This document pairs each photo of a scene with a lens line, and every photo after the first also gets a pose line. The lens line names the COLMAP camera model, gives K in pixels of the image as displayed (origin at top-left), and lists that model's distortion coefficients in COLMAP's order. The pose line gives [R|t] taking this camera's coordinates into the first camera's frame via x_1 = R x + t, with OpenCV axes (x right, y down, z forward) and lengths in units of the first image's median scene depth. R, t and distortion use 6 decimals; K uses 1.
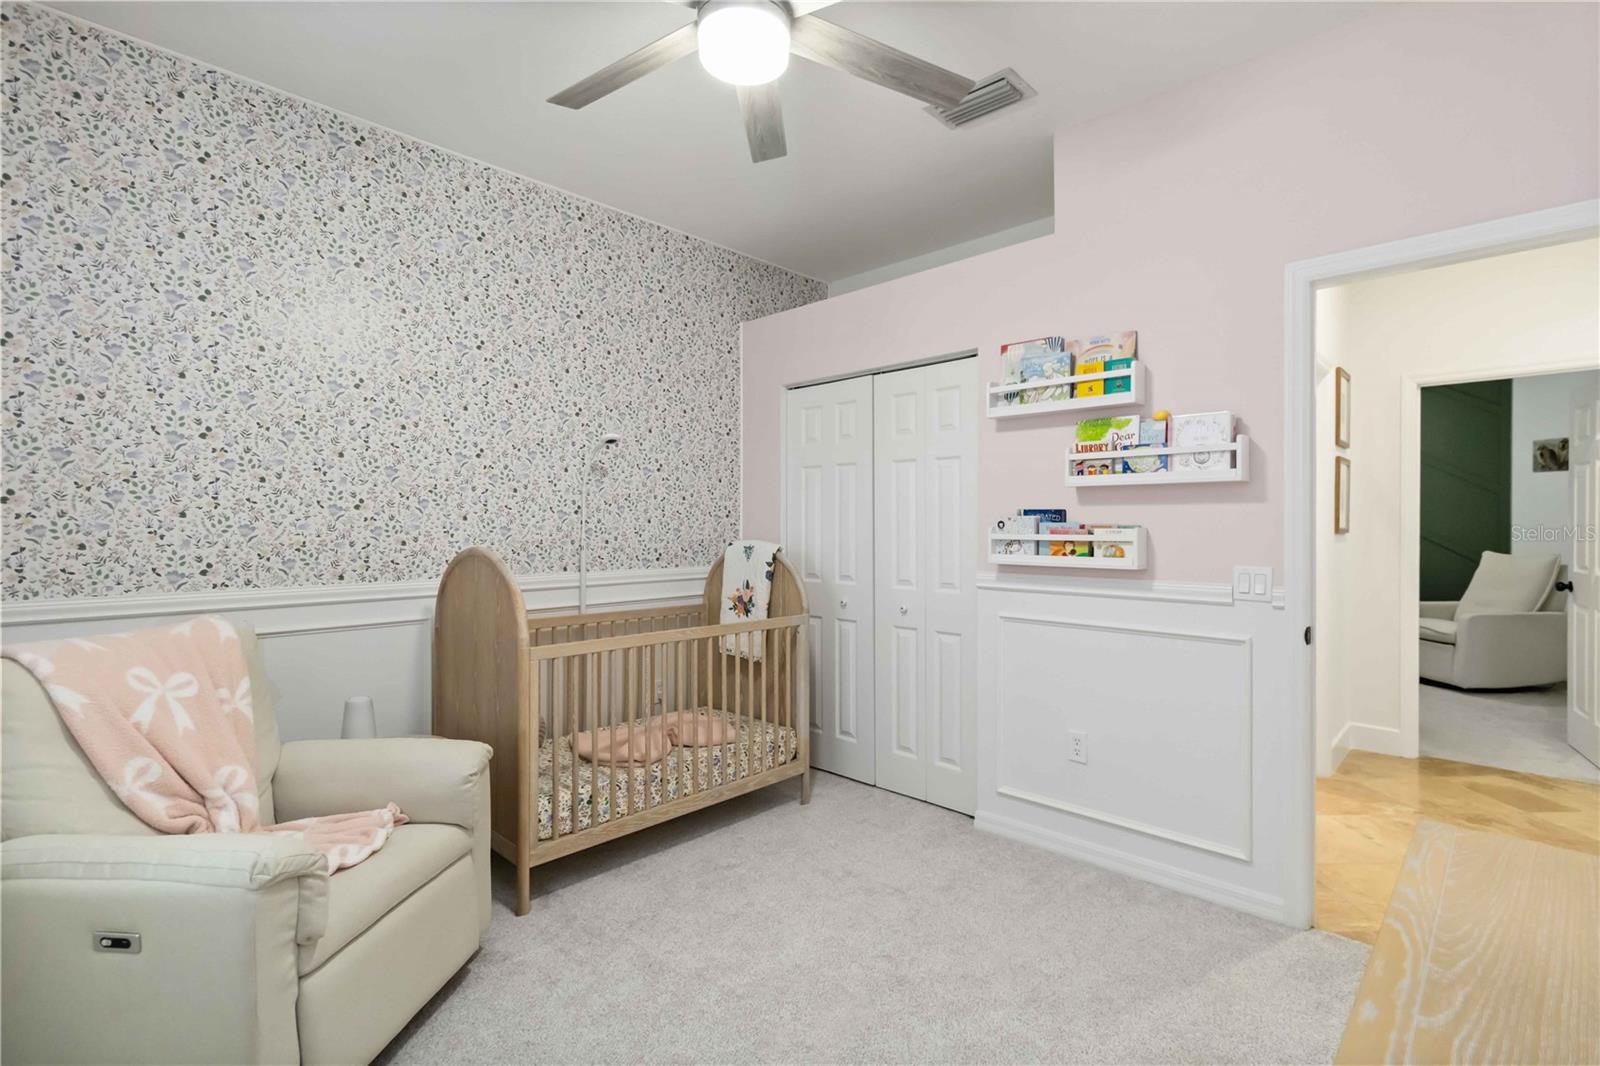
lens RADIAL K [[733.3, 0, 811.6], [0, 733.3, 525.8], [0, 0, 1]] dist [0.003099, 0.000151]
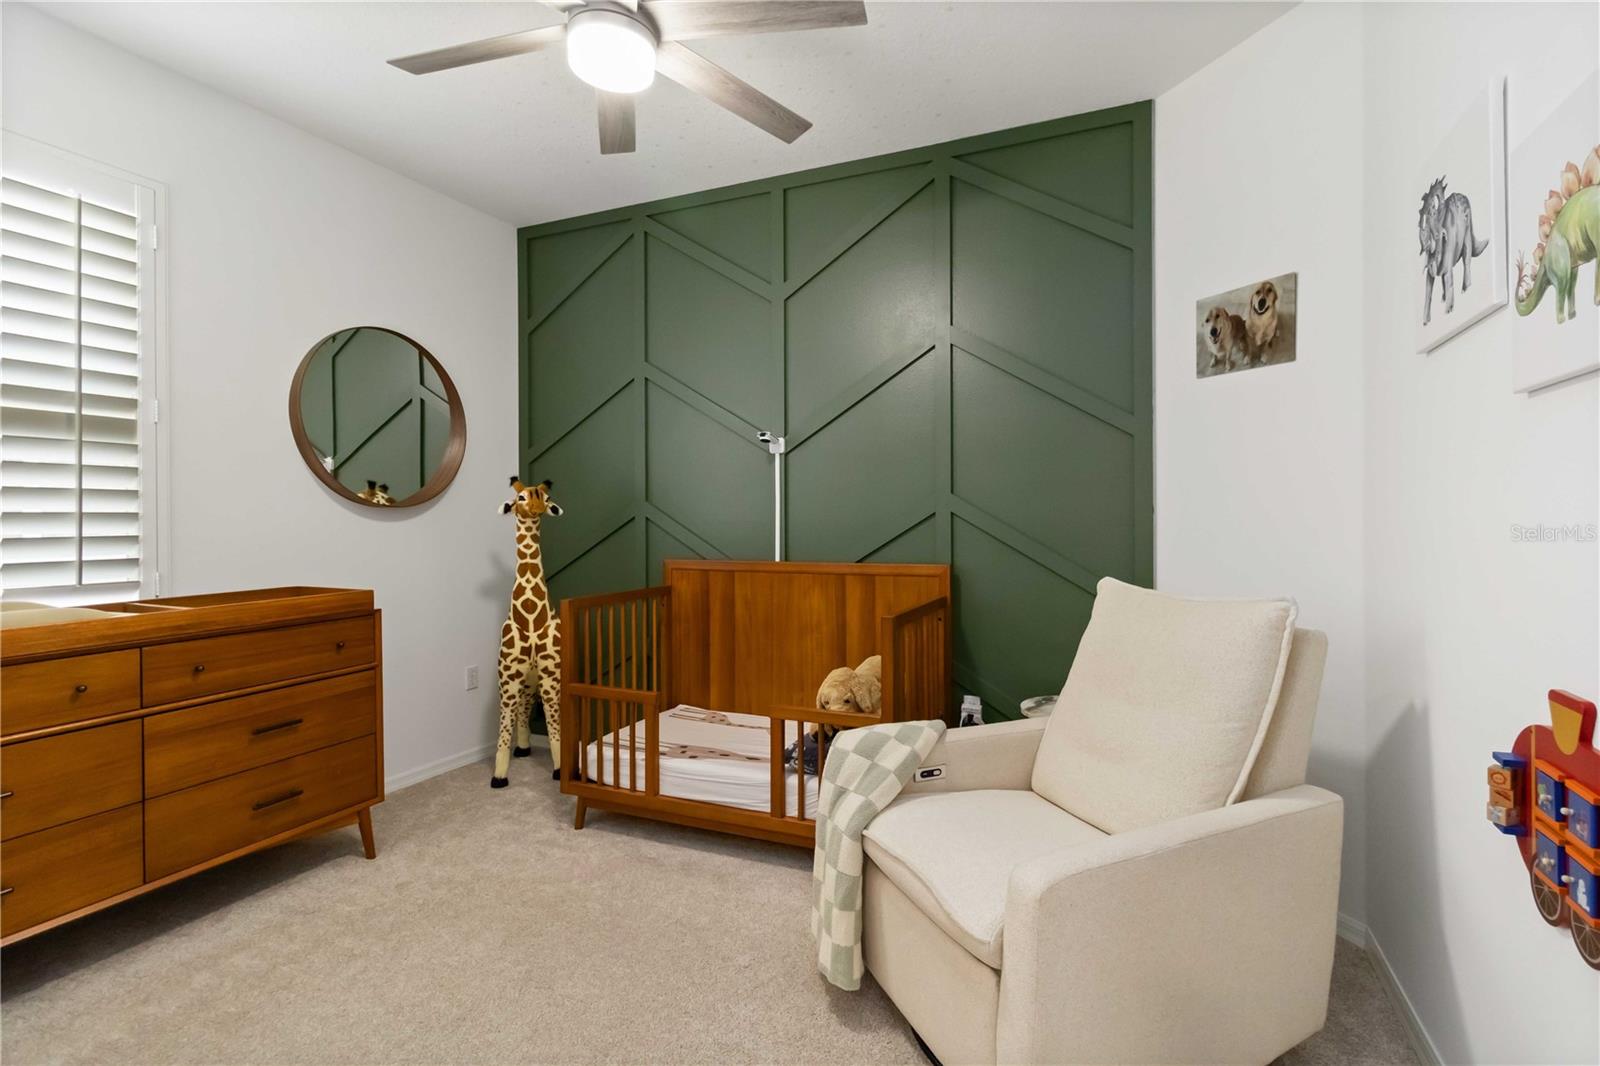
lens RADIAL K [[733.3, 0, 811.6], [0, 733.3, 525.8], [0, 0, 1]] dist [0.003099, 0.000151]
pose [[0.939587, -0.008202, 0.342213, 0.658732], [0.005809, 0.999951, 0.008019, 0.005379], [-0.342262, -0.005547, 0.939588, 0.710736]]
